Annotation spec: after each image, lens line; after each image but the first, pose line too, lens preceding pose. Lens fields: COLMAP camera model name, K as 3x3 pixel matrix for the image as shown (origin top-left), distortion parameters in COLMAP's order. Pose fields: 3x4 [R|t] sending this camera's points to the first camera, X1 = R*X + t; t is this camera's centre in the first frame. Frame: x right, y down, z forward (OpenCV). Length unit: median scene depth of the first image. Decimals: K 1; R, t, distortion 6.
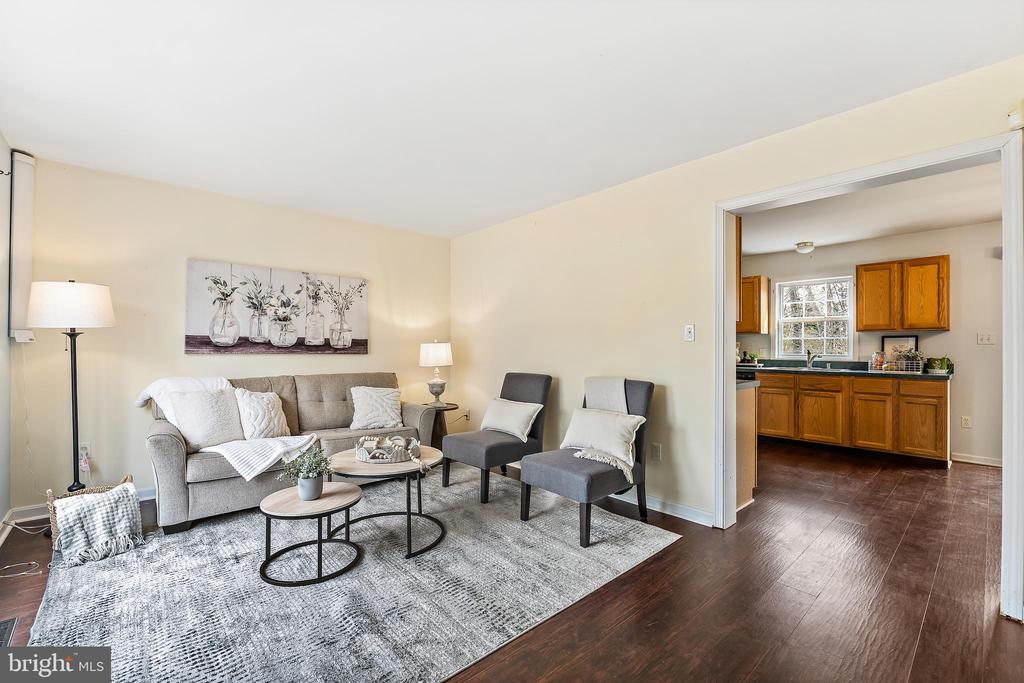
lens RADIAL K [[435.4, 0, 529.5], [0, 435.4, 345.2], [0, 0, 1]] dist [-0.001462, 0.000479]
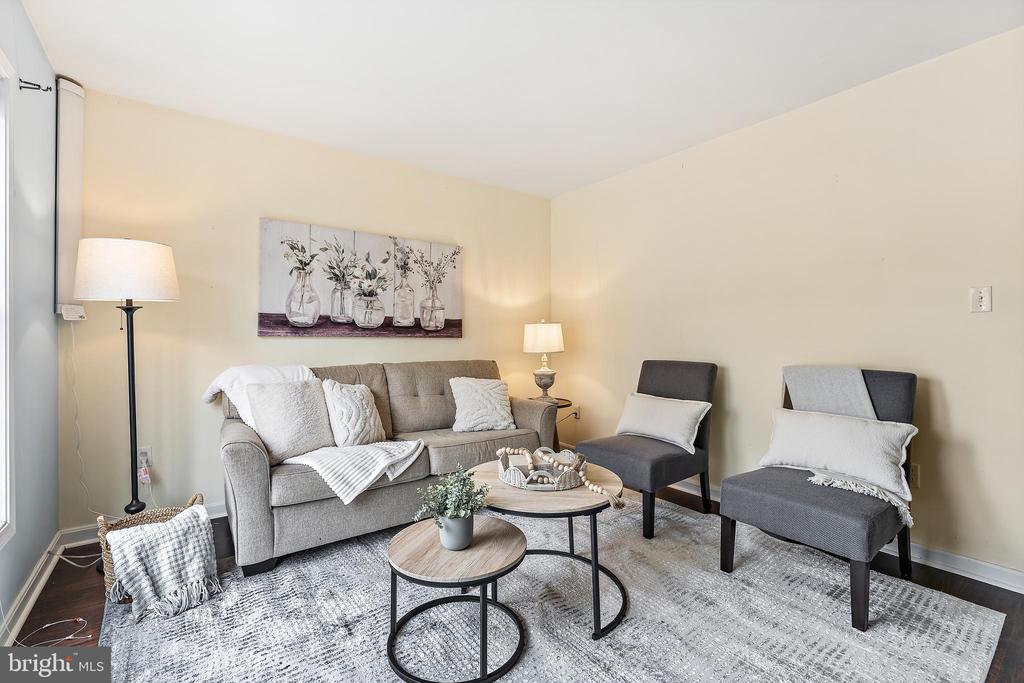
lens RADIAL K [[433.4, 0, 512.0], [0, 433.4, 336.1], [0, 0, 1]] dist [0.000951, -0.000038]
pose [[0.995785, -0.004800, -0.091592, -0.275946], [0.004996, 0.999986, 0.001913, 0.022440], [0.091582, -0.002363, 0.995795, 0.268326]]
